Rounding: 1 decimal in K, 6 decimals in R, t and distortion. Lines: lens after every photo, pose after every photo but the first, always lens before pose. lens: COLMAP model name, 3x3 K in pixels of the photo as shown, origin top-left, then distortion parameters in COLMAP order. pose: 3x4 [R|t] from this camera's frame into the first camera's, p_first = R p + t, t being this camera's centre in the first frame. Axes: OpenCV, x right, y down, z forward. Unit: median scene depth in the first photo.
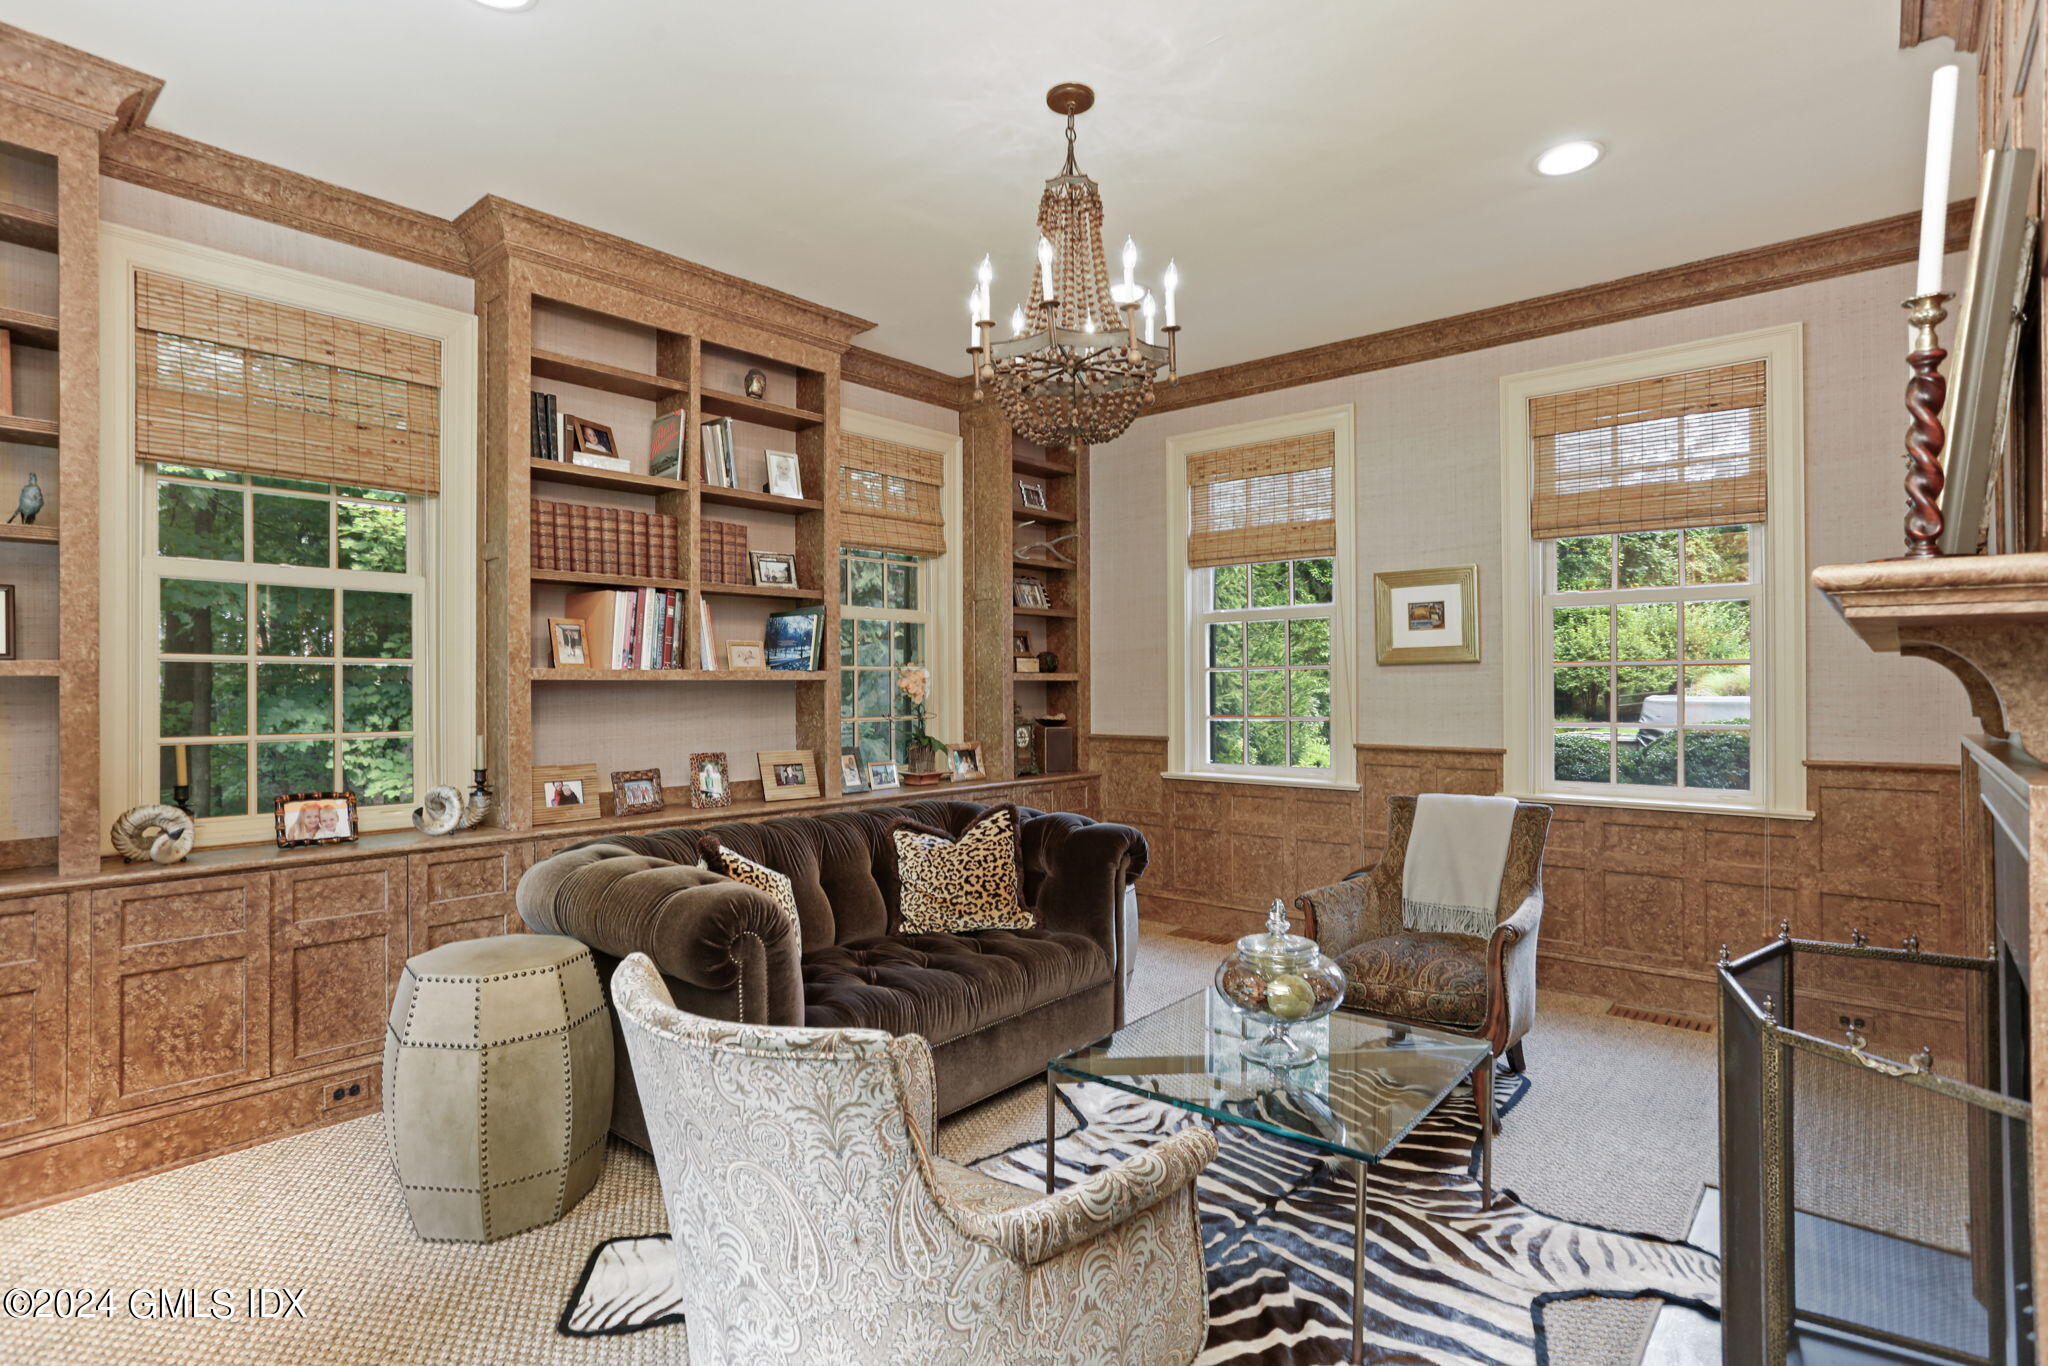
lens RADIAL K [[1021.7, 0, 1015.6], [0, 1021.7, 670.7], [0, 0, 1]] dist [-0.051912, 0.031318]
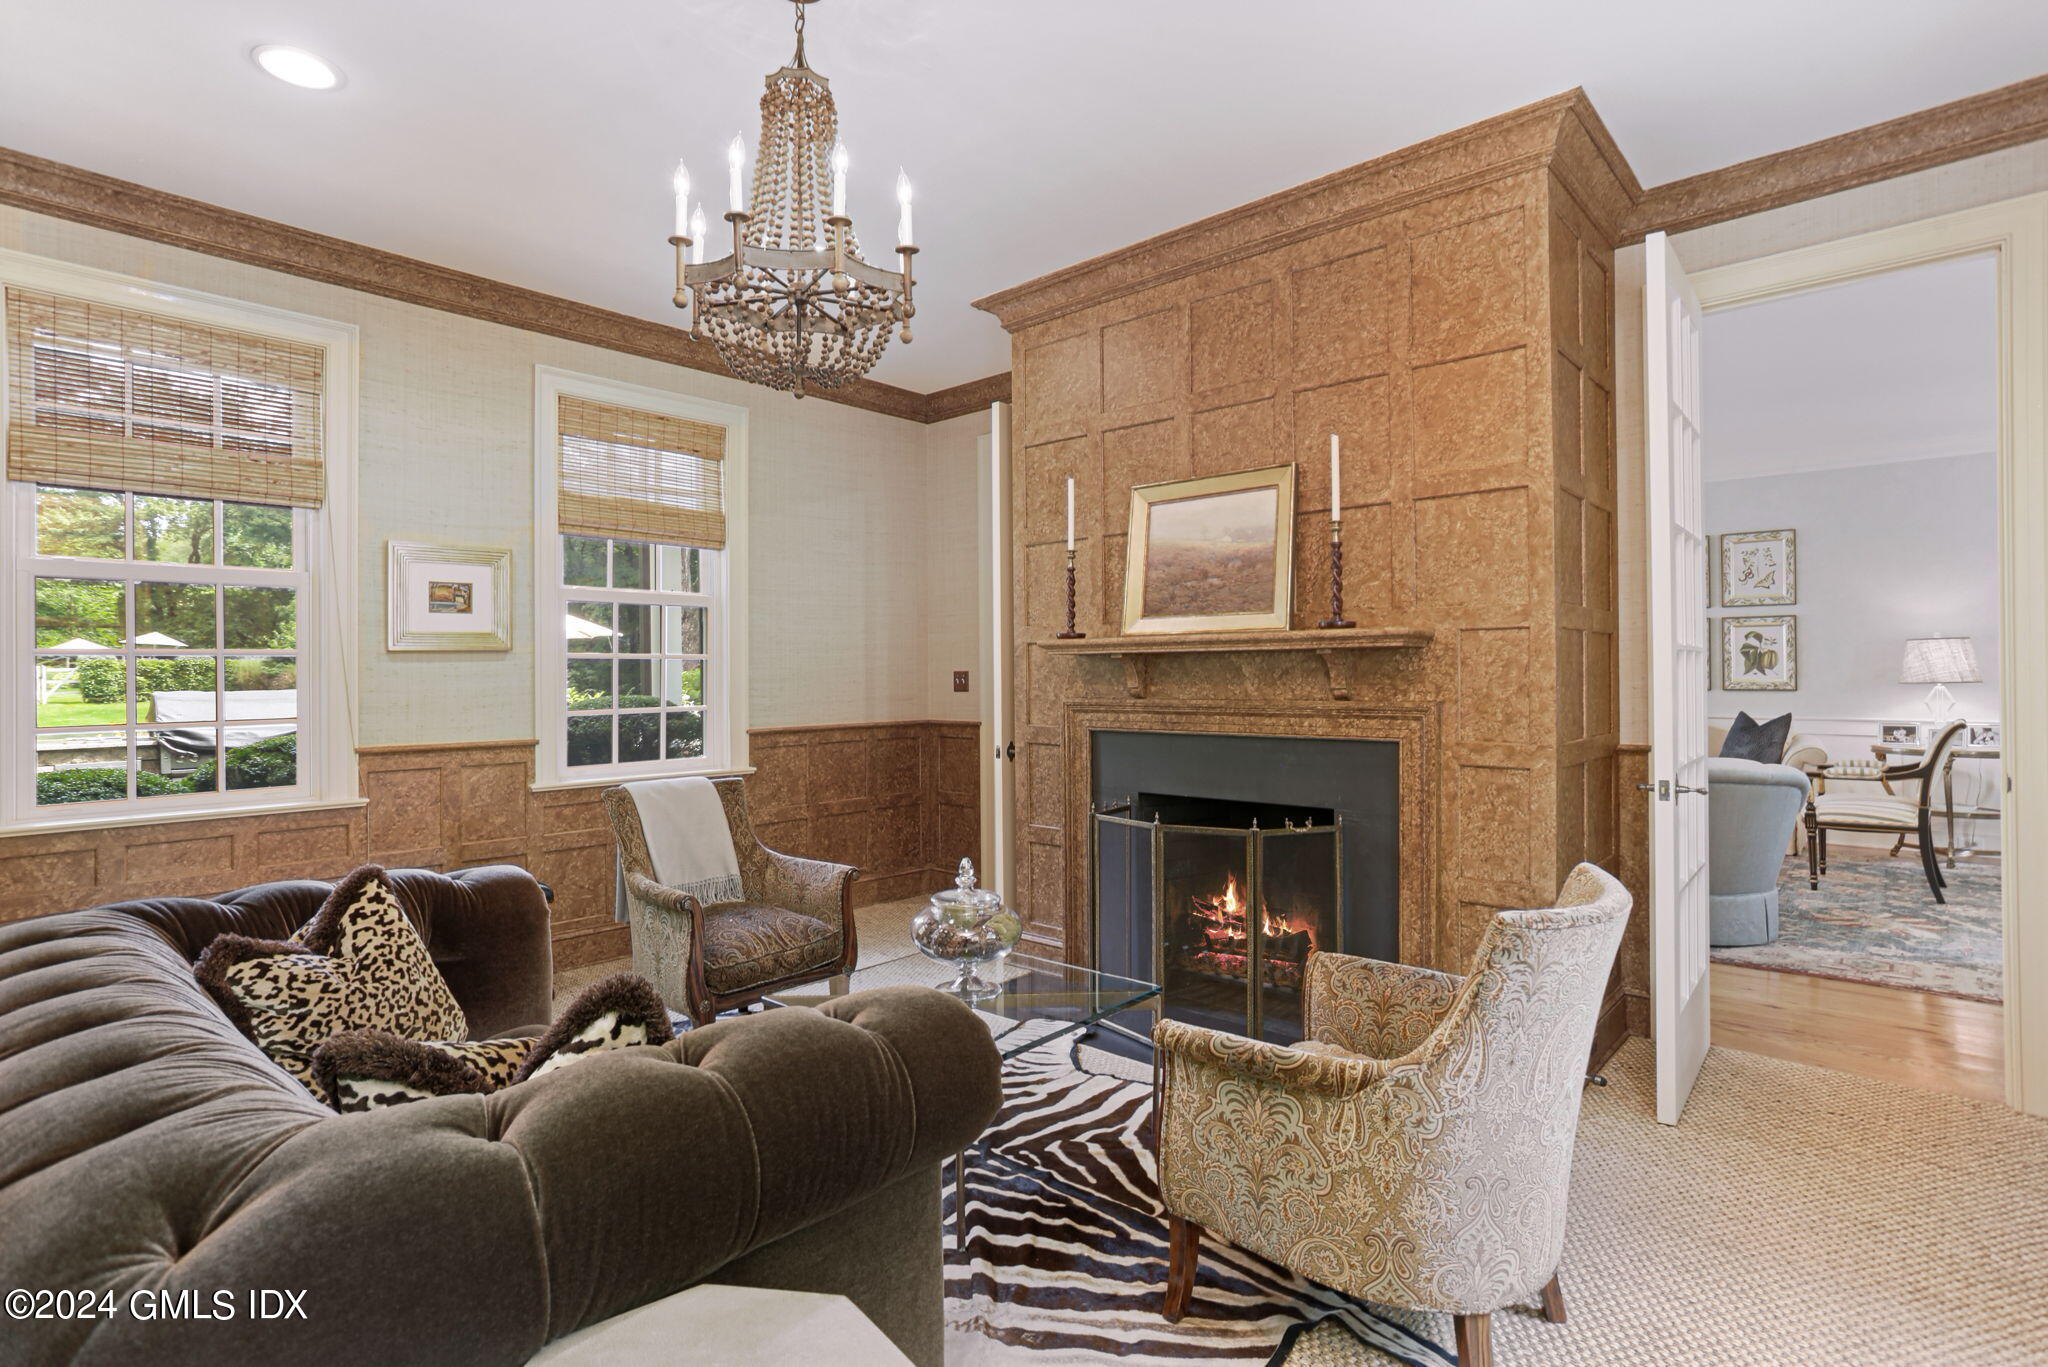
lens RADIAL K [[1021.7, 0, 1015.6], [0, 1021.7, 671.2], [0, 0, 1]] dist [-0.051912, 0.031318]
pose [[0.031708, 0.004867, 0.999485, -0.489219], [-0.010422, 0.999935, -0.004539, 0.009529], [-0.999443, -0.010272, 0.031757, 0.496585]]
